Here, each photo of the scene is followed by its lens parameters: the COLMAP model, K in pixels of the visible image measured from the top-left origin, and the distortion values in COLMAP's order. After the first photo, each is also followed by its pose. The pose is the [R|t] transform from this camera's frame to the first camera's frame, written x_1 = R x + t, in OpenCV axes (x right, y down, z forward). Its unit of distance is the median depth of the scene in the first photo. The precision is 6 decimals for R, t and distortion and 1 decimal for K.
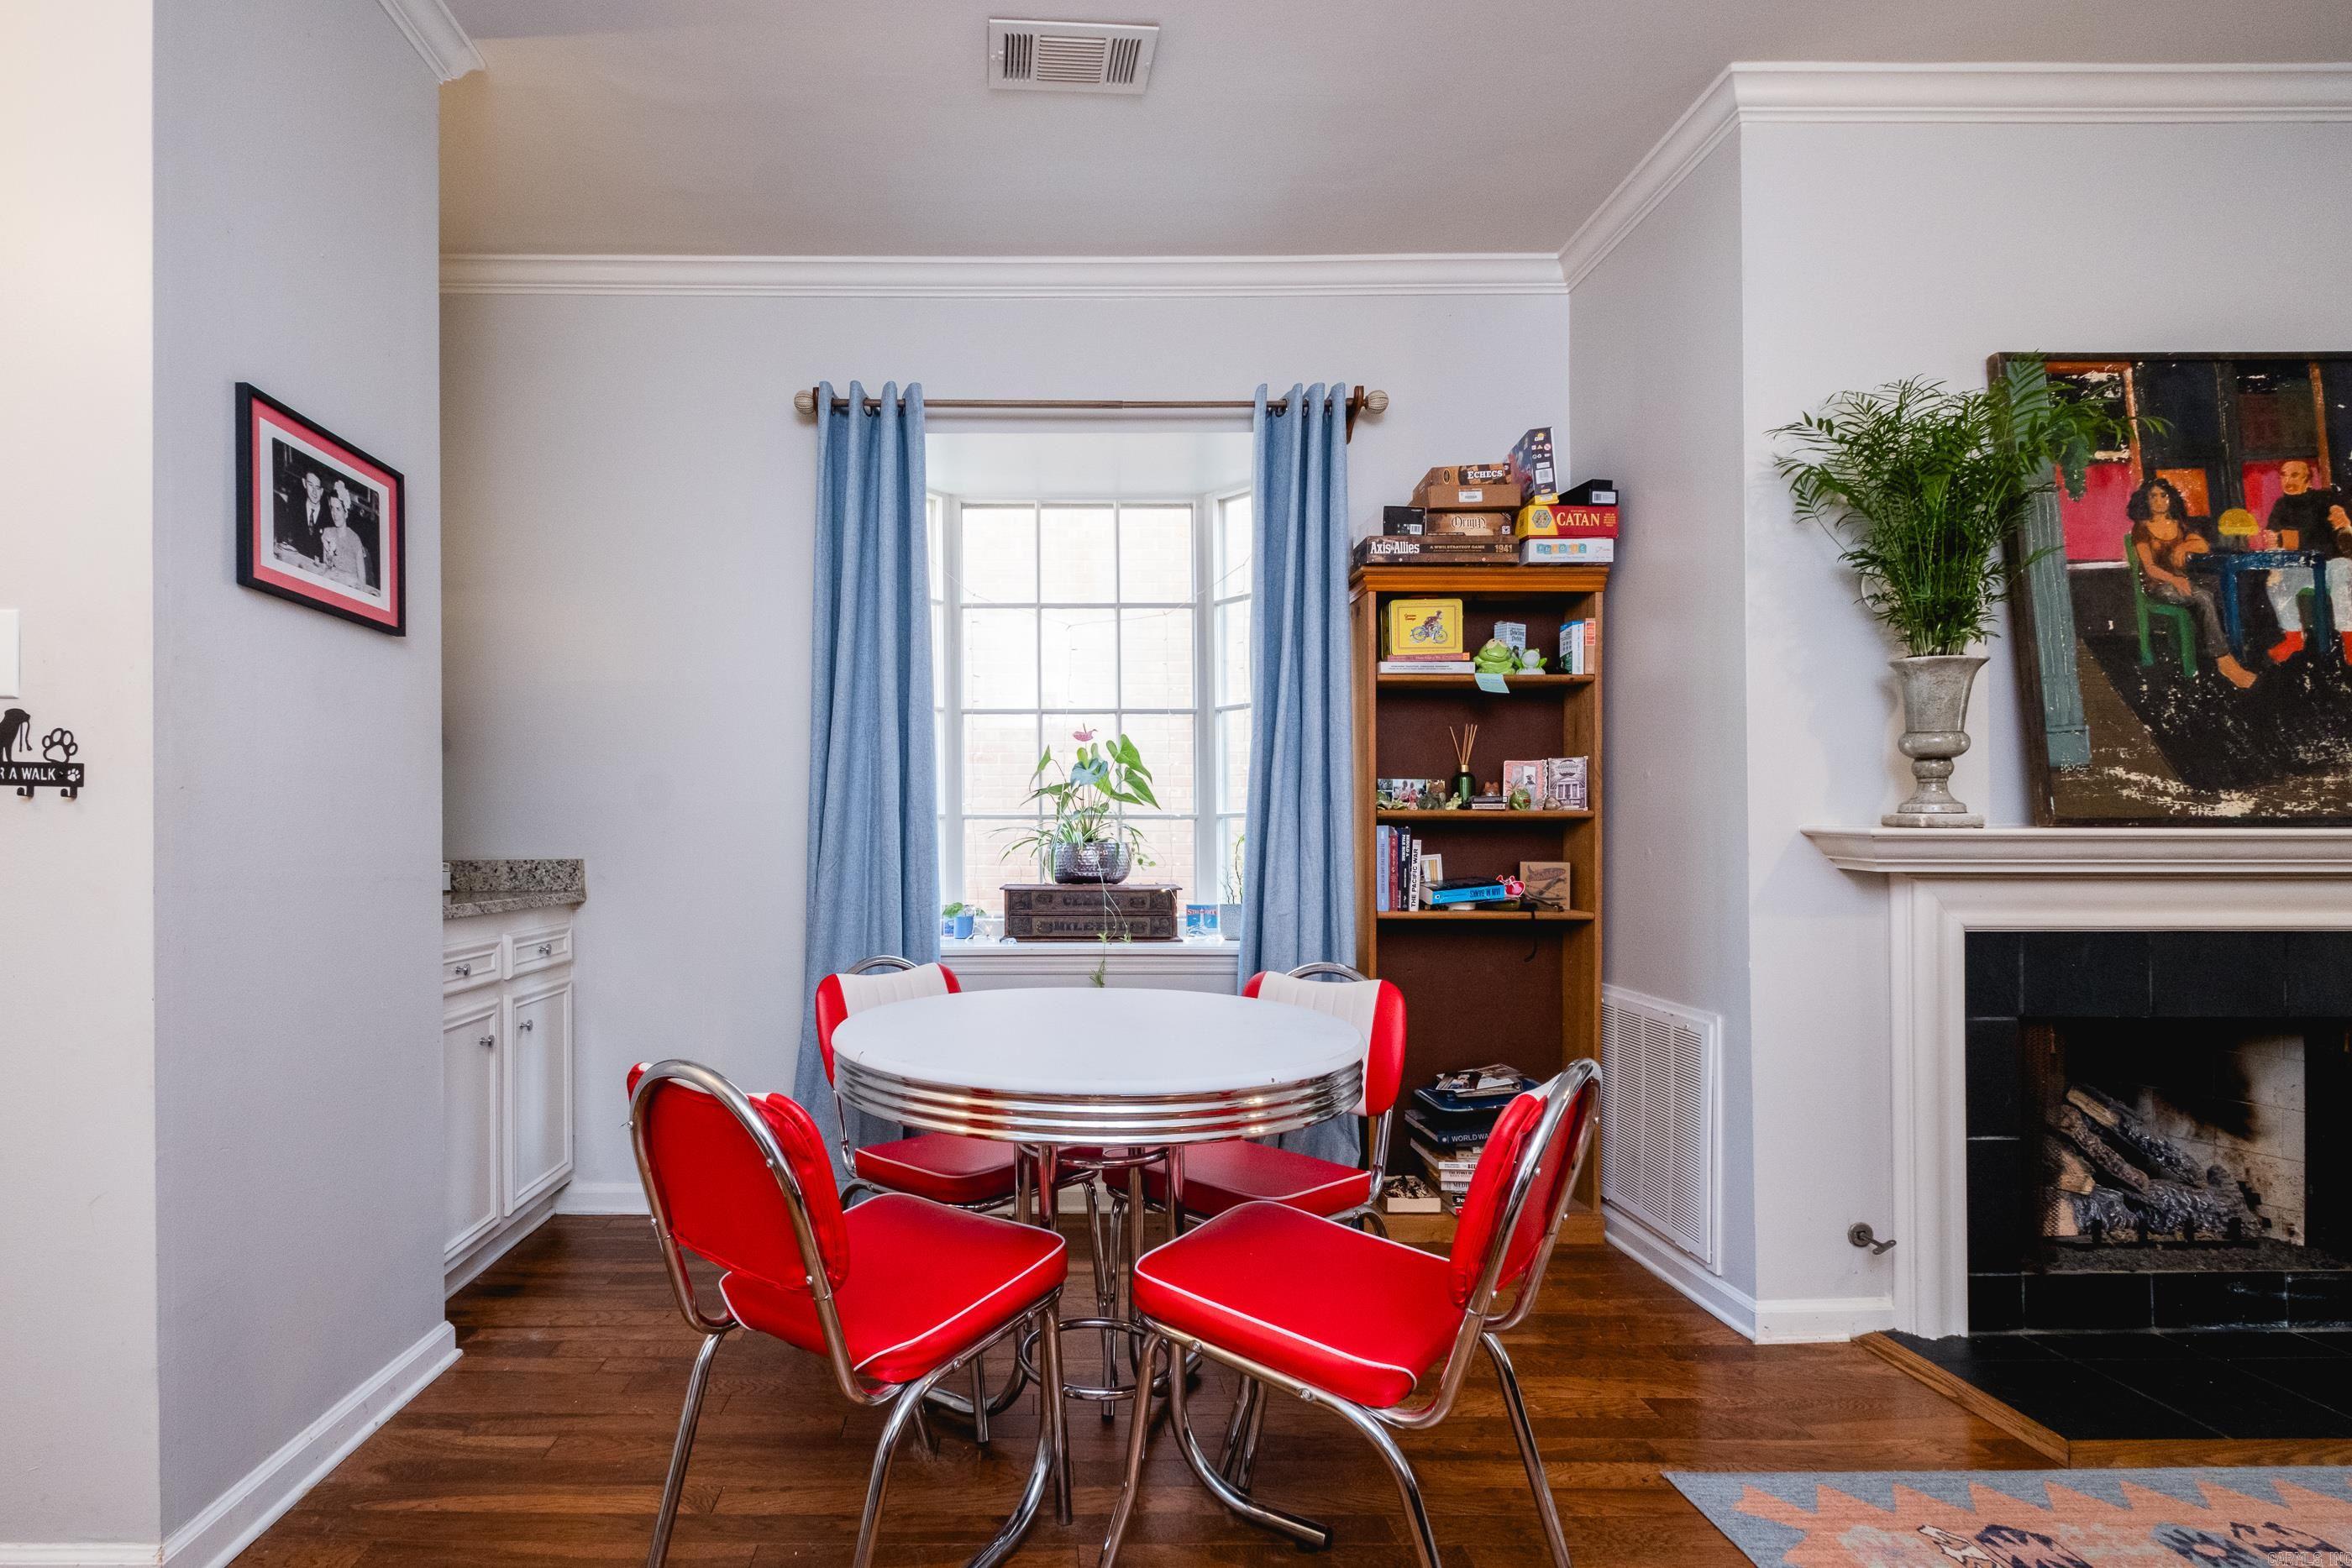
lens RADIAL K [[1082.6, 0, 1050.3], [0, 1082.6, 843.2], [0, 0, 1]] dist [-0.001233, -0.000691]
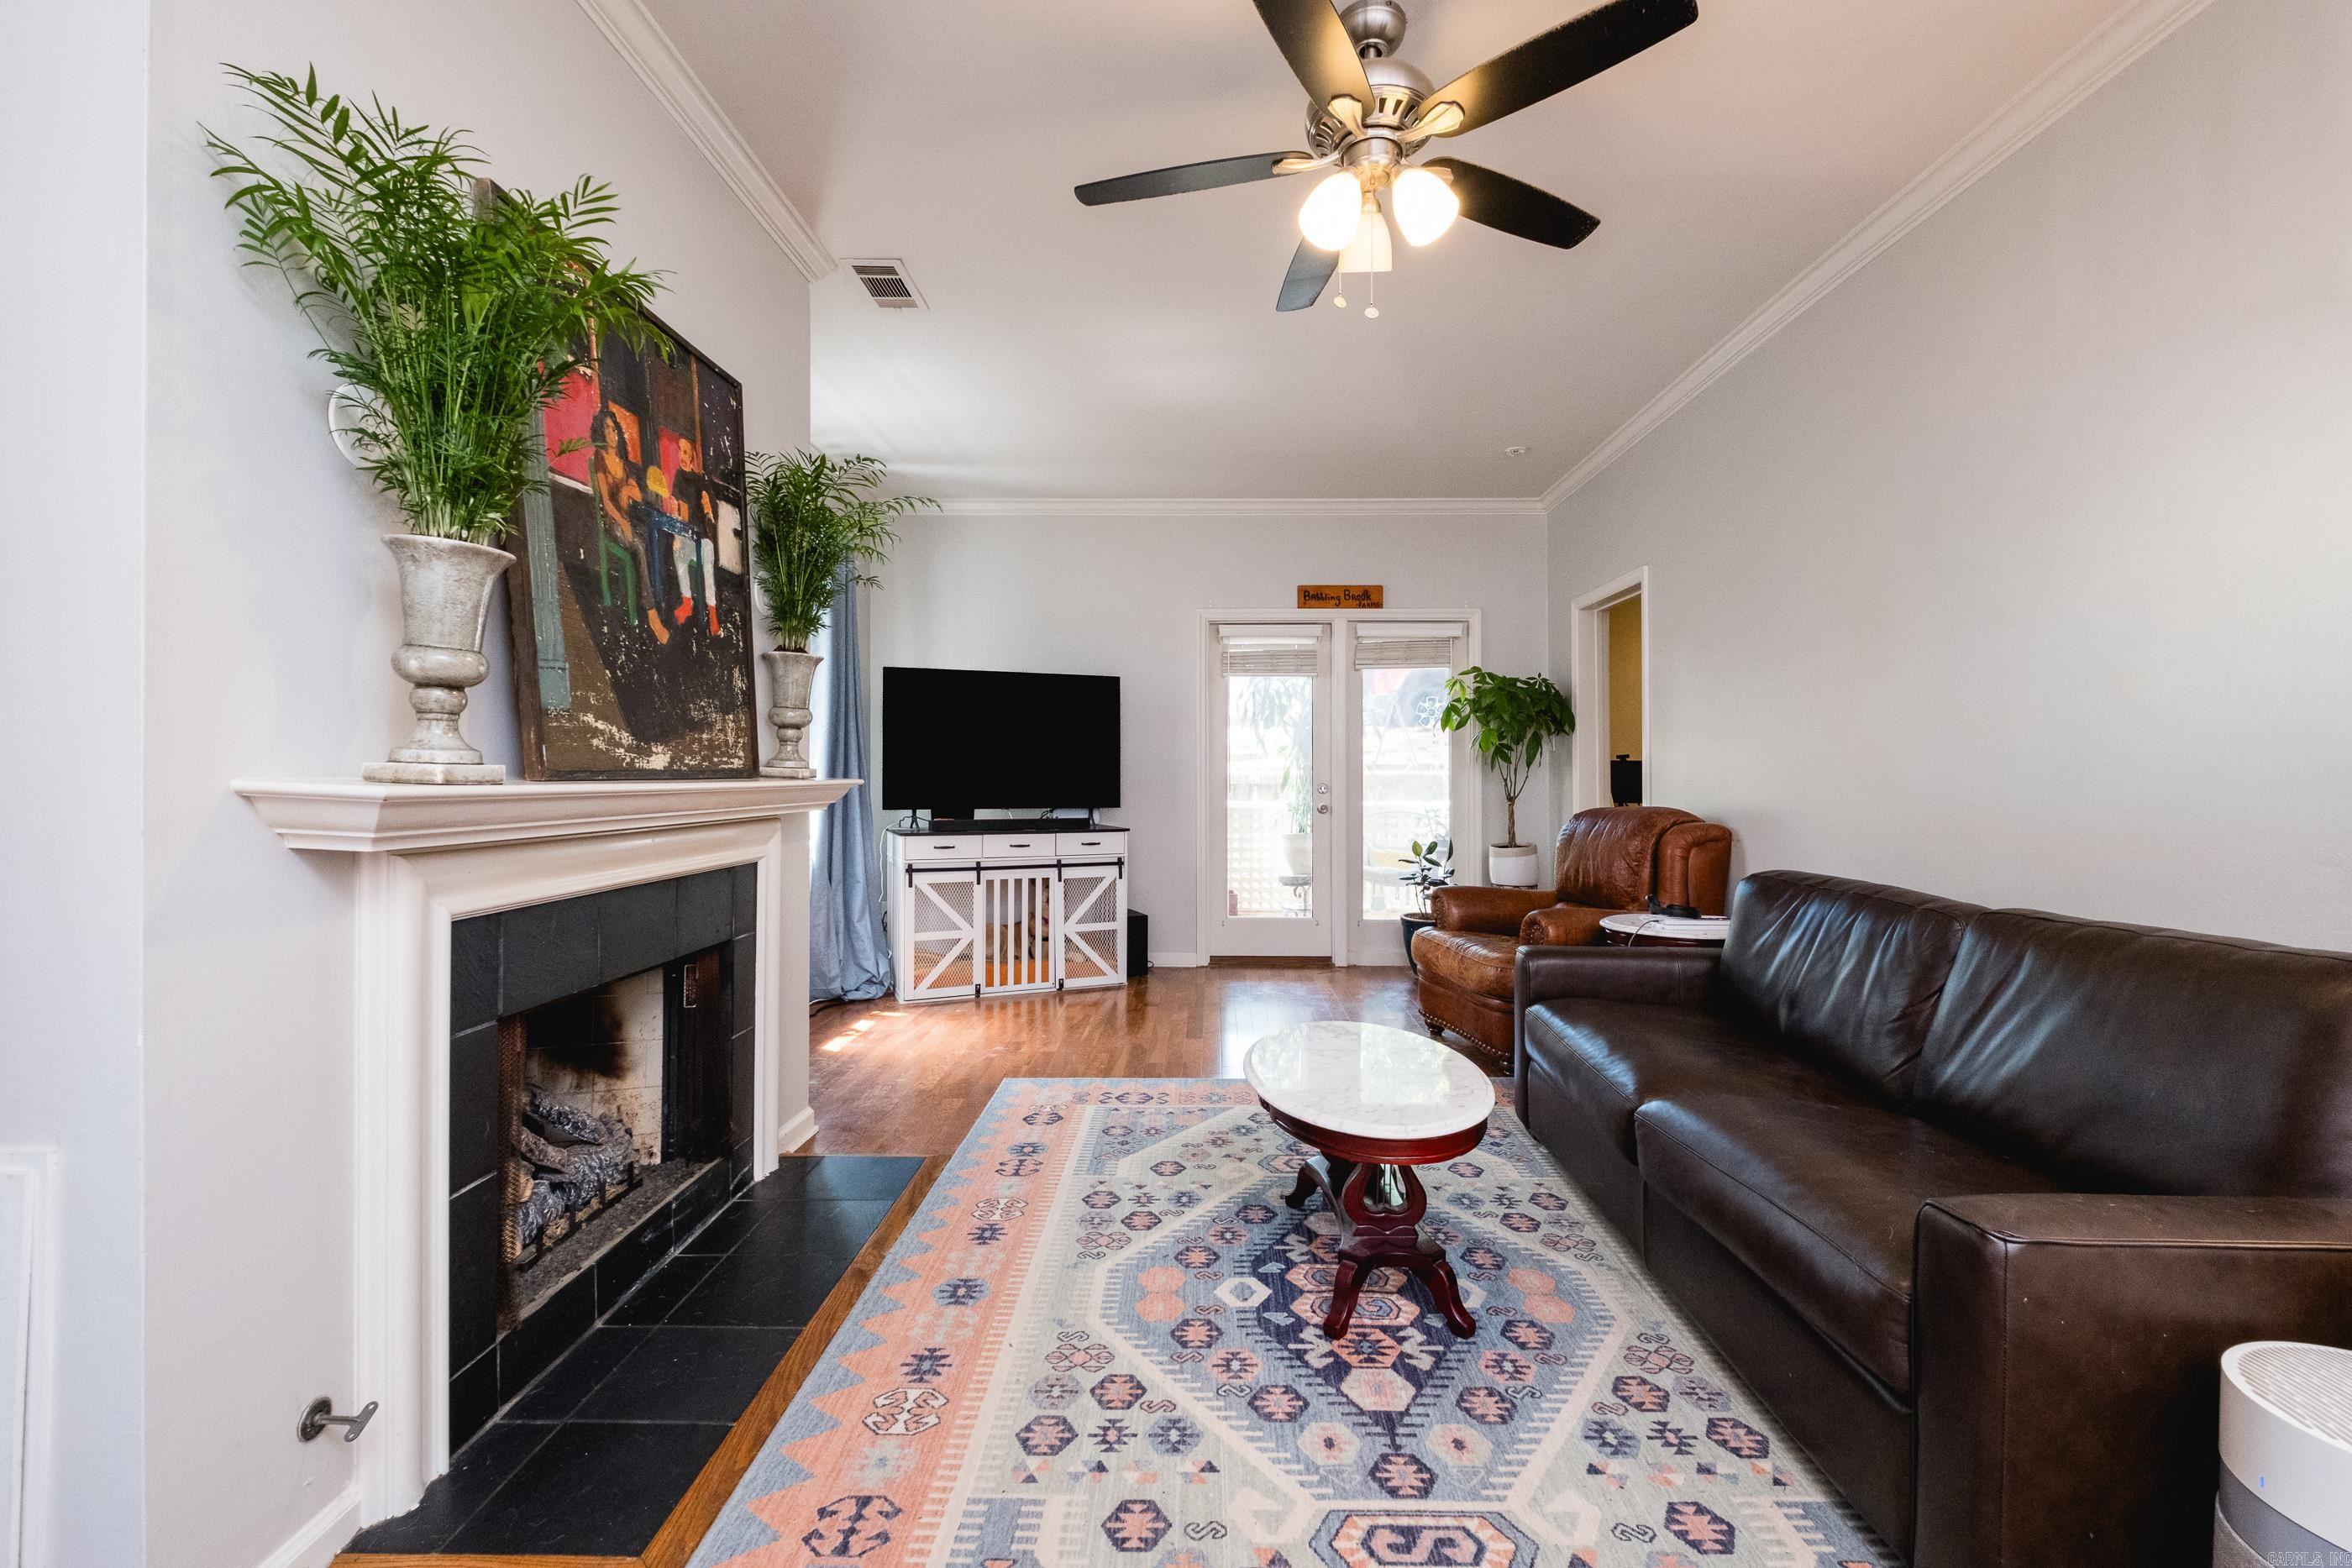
lens RADIAL K [[1009.4, 0, 1179.6], [0, 1009.4, 760.4], [0, 0, 1]] dist [0.014877, -0.009401]
pose [[0.028895, 0.013726, 0.999488, 0.161371], [-0.005535, 0.999893, -0.013572, -0.022838], [-0.999567, -0.005140, 0.028968, 0.482137]]
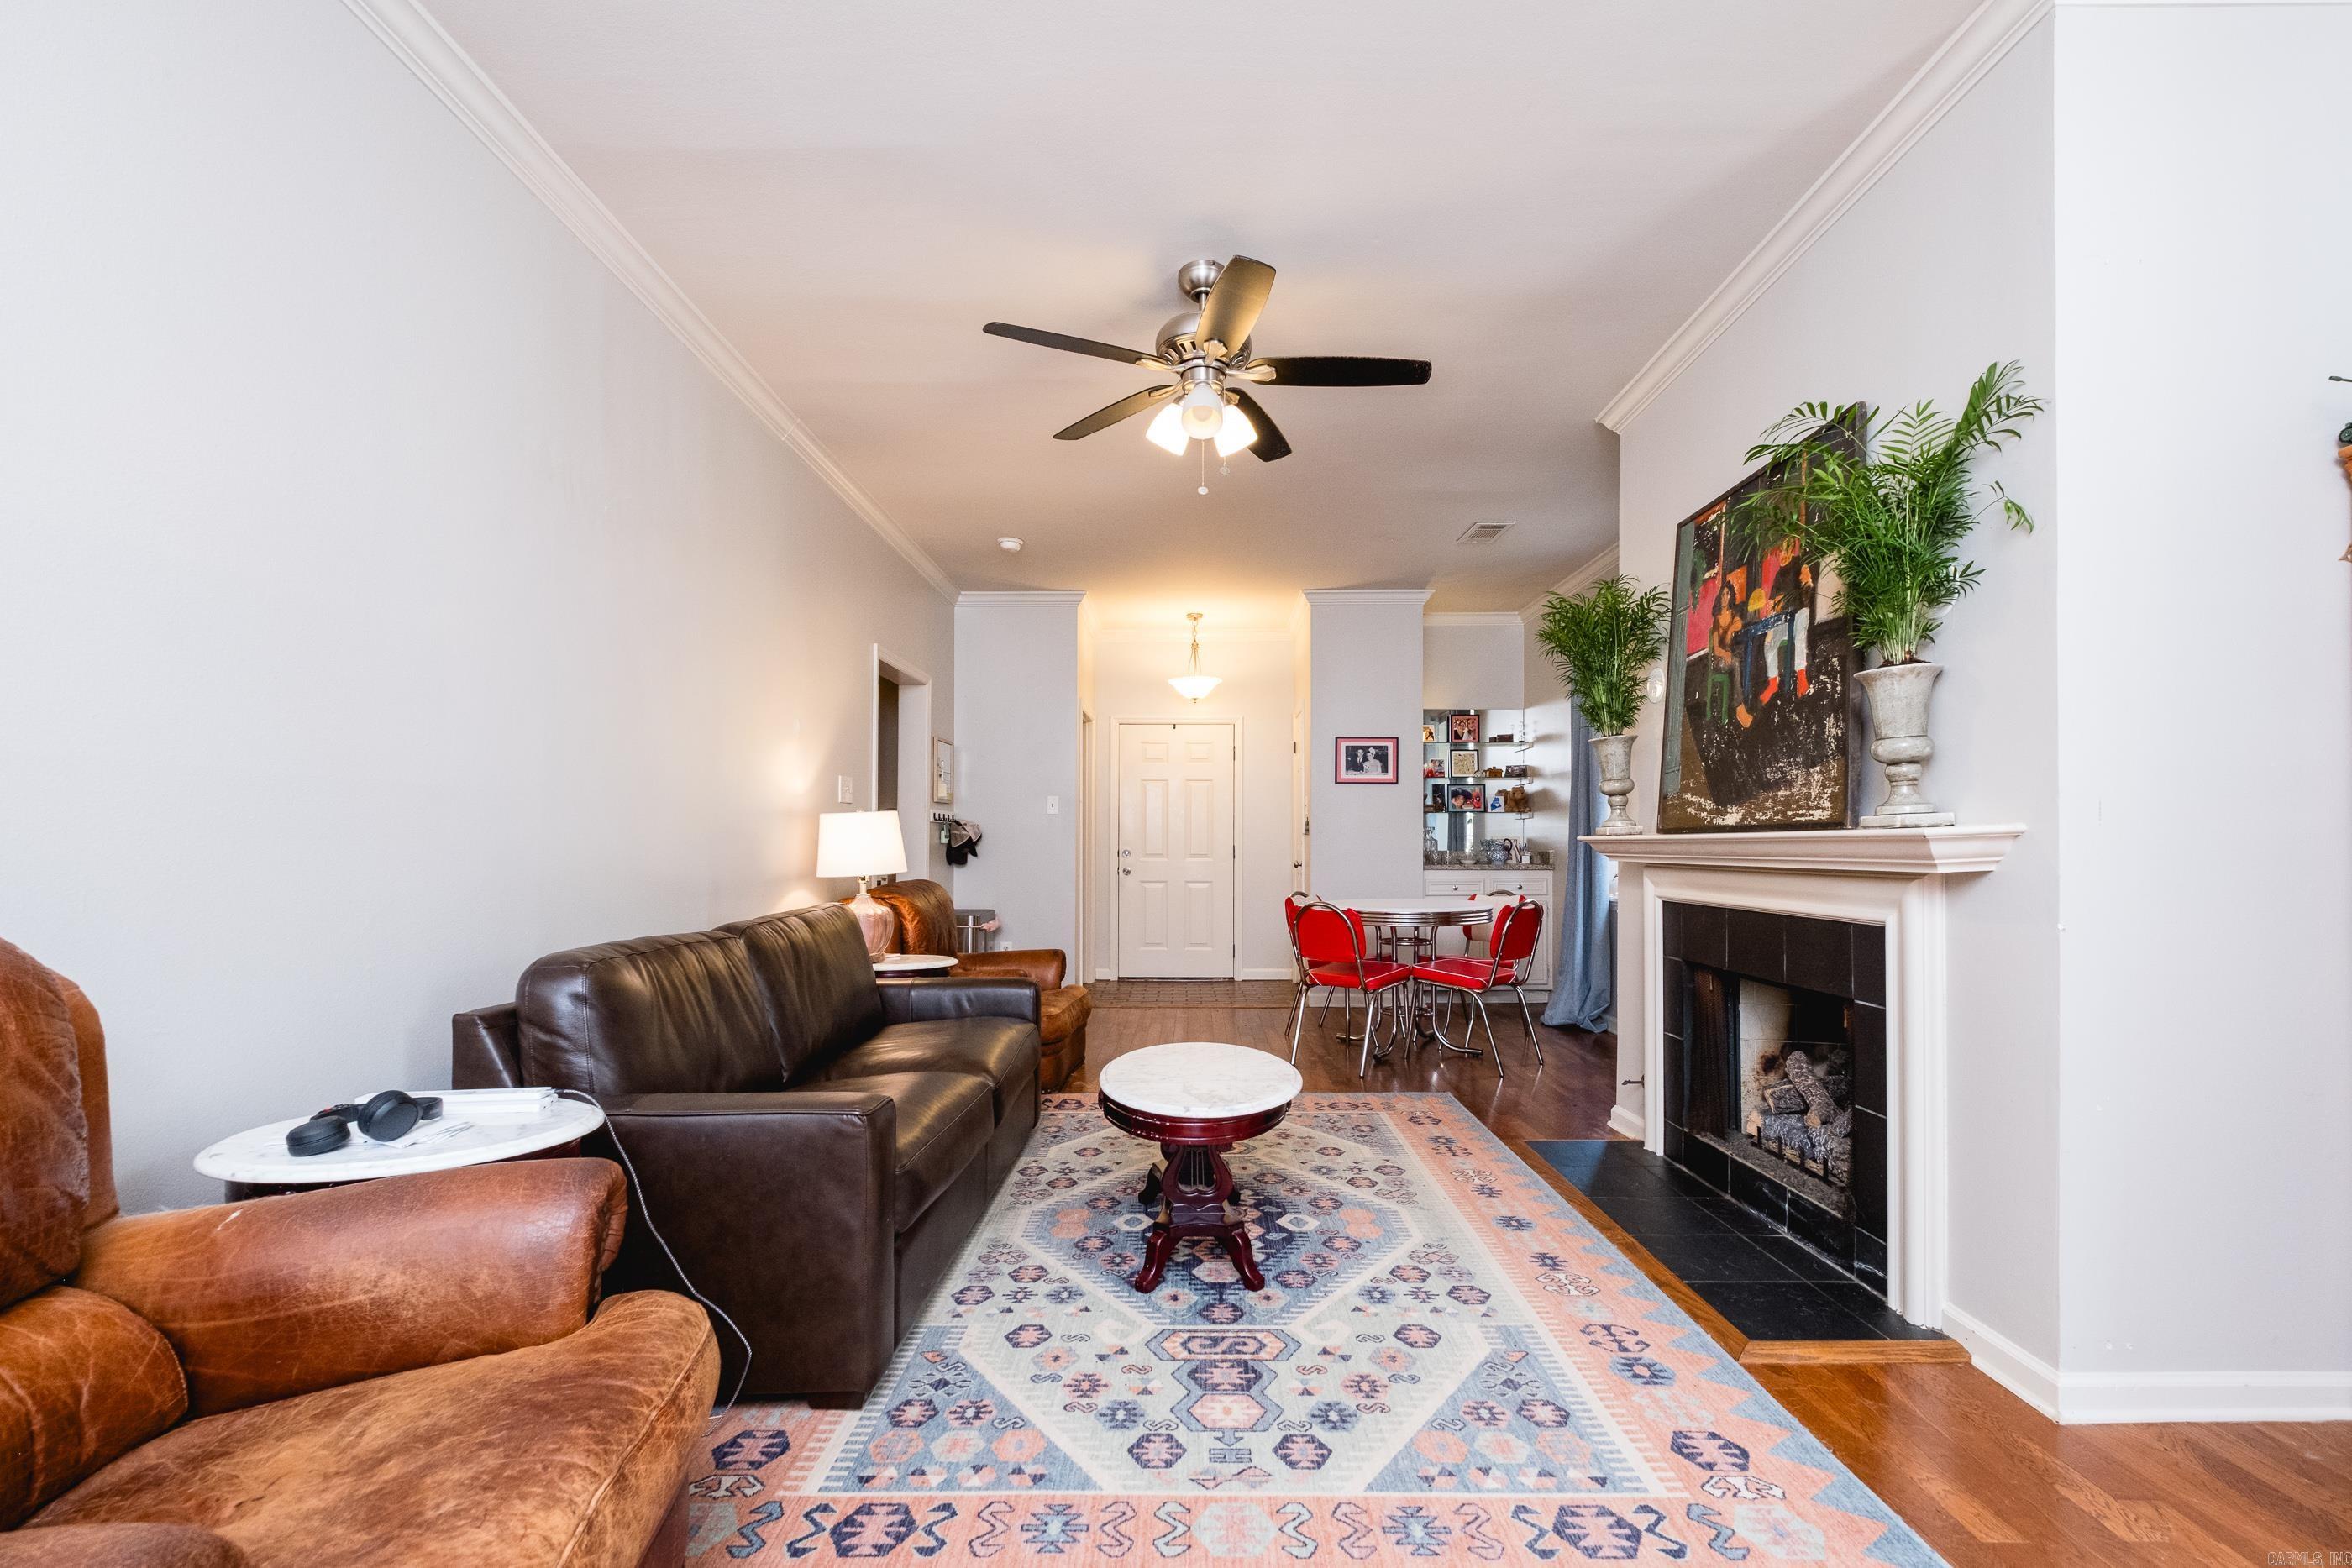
lens RADIAL K [[1013.5, 0, 1176.7], [0, 1013.5, 832.0], [0, 0, 1]] dist [0.004310, 0.000153]
pose [[-0.017413, -0.012463, -0.999771, 2.366633], [0.000042, 0.999922, -0.012465, 0.000236], [0.999848, -0.000259, -0.017411, 0.320714]]
